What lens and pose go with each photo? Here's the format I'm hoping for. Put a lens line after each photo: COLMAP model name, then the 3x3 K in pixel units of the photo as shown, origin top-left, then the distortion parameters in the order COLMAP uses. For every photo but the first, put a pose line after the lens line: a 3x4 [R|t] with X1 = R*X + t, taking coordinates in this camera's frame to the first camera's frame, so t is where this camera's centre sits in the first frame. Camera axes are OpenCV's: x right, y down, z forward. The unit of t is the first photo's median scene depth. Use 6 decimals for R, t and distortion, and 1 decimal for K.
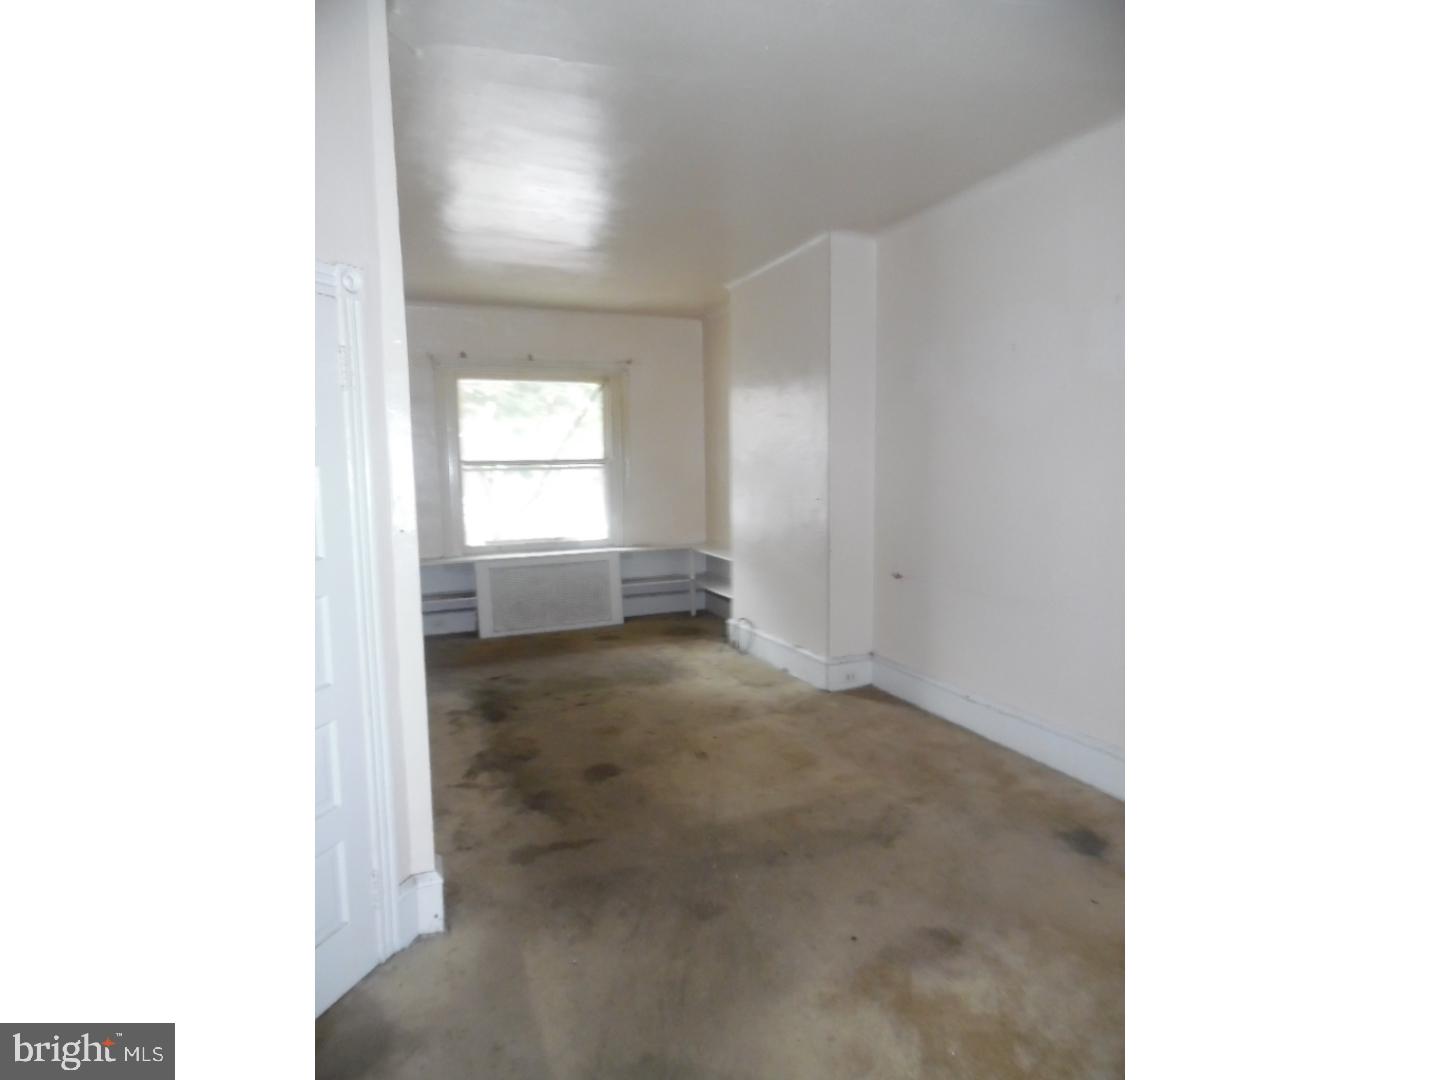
lens RADIAL K [[764.3, 0, 703.1], [0, 764.3, 541.1], [0, 0, 1]] dist [-0.023310, -0.000920]
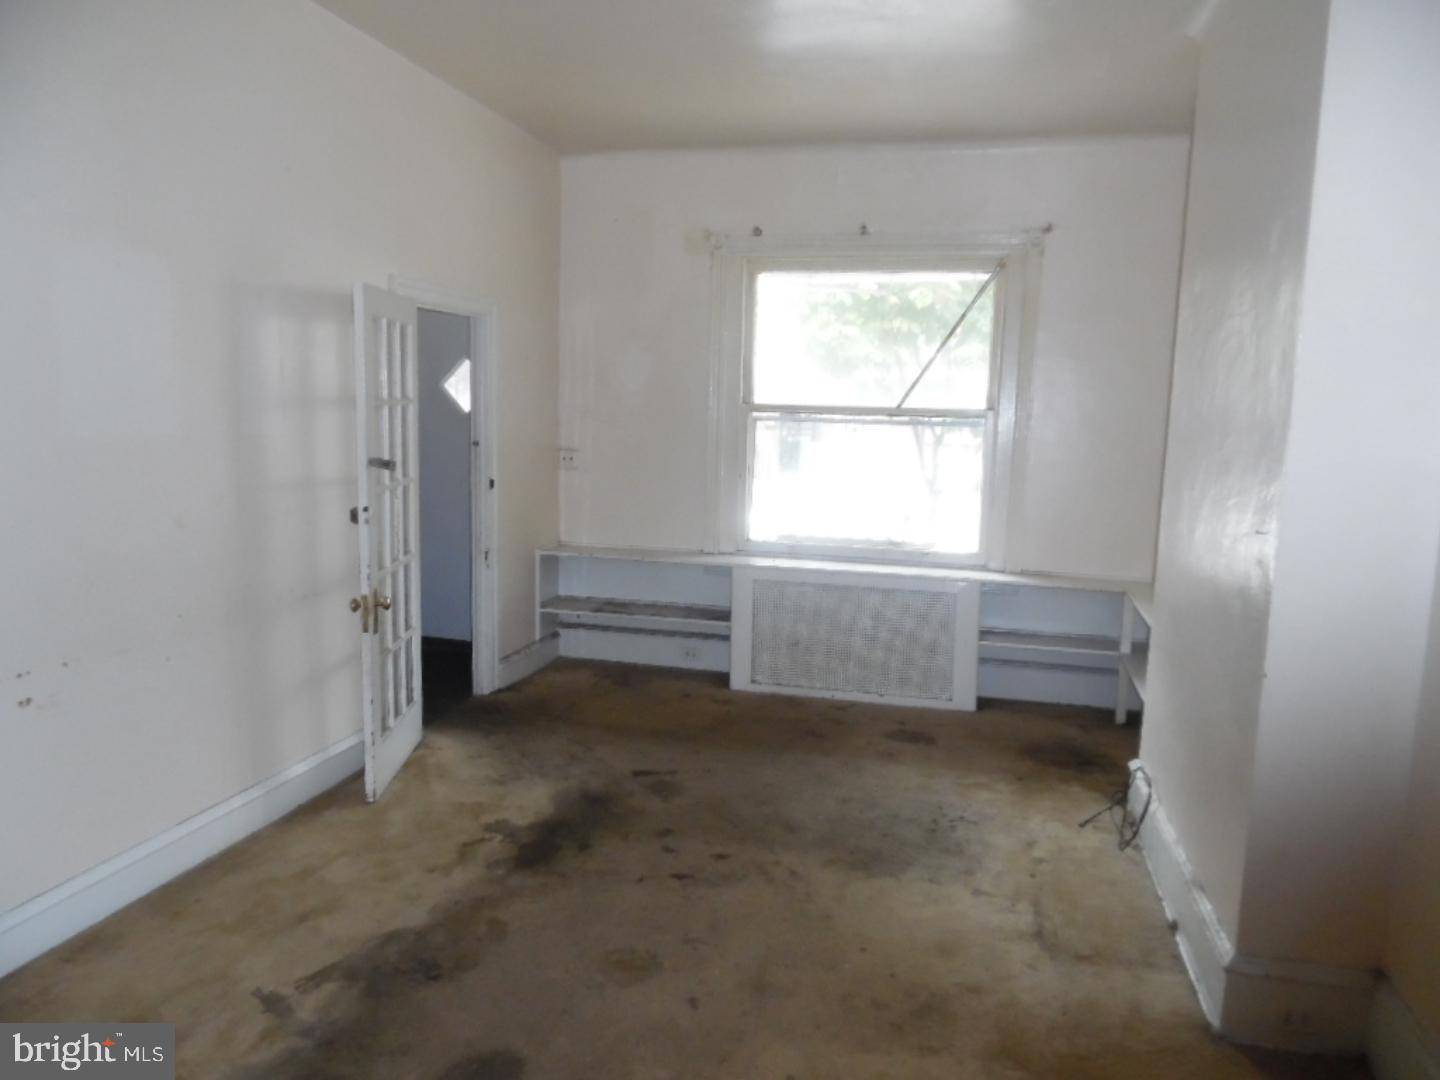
lens RADIAL K [[1001.1, 0, 720.0], [0, 1001.1, 540.0], [0, 0, 1]] dist [0.001681, -0.024768]
pose [[0.799581, 0.114421, -0.589558, 0.167202], [-0.101341, 0.993311, 0.055339, -0.037586], [0.591947, 0.015499, 0.805828, 0.329779]]
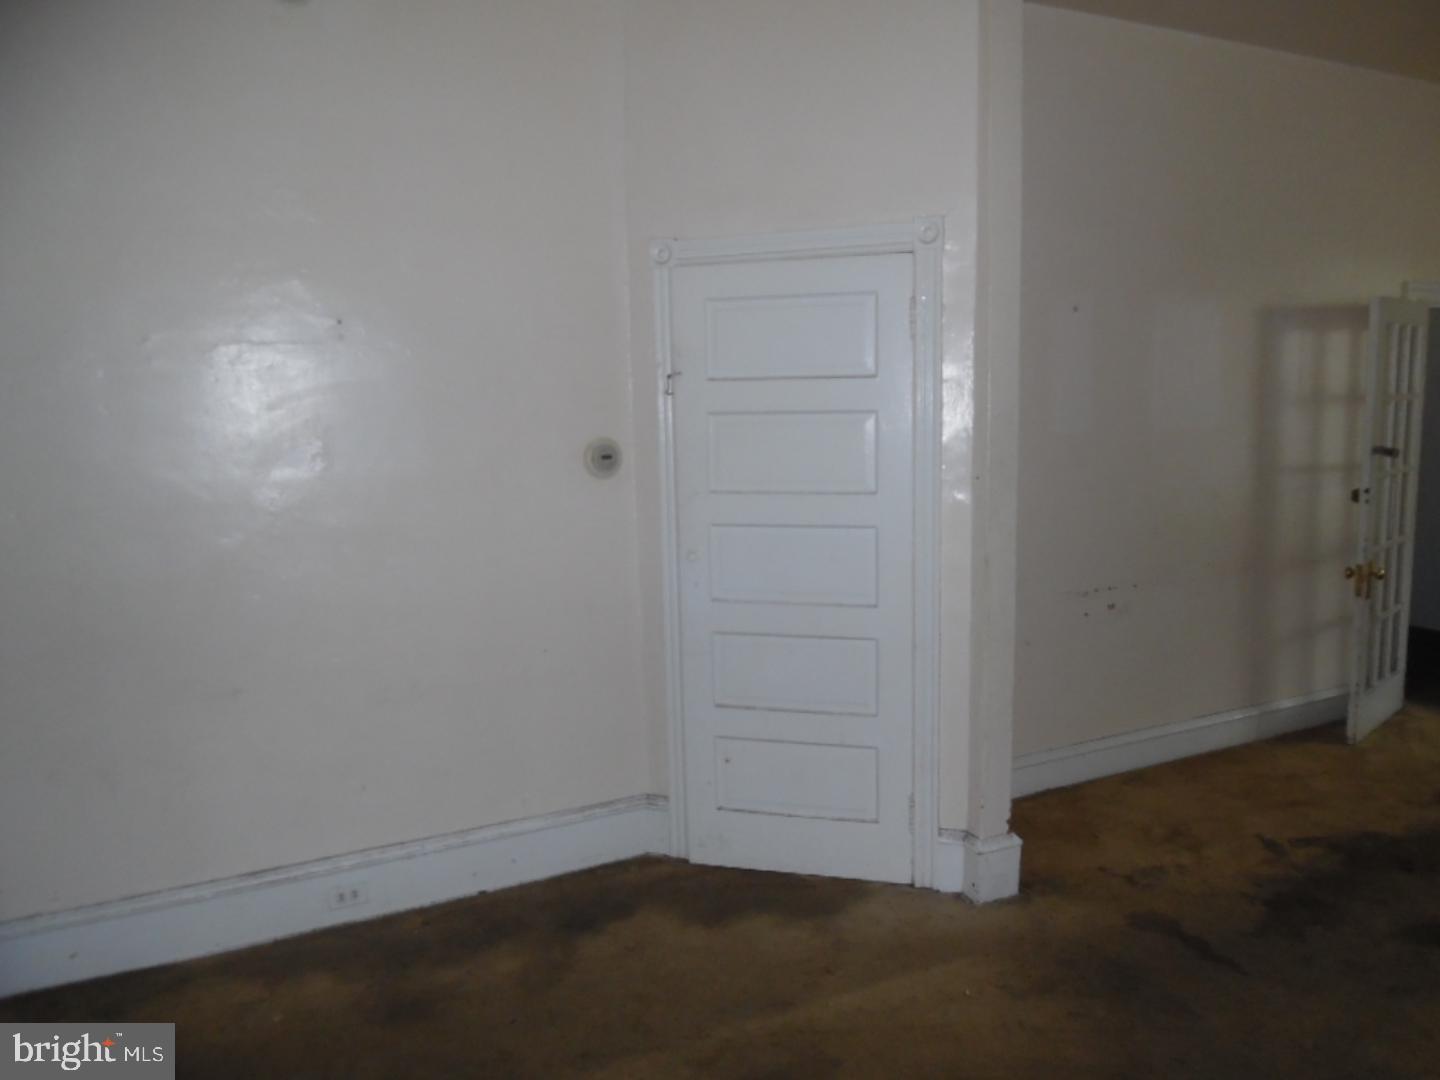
lens RADIAL K [[1001.1, 0, 720.0], [0, 1001.1, 540.0], [0, 0, 1]] dist [0.001681, -0.024768]
pose [[0.040223, 0.144850, -0.988636, 0.298972], [-0.082316, 0.986553, 0.141196, -0.029118], [0.995794, 0.075701, 0.051606, 0.218868]]
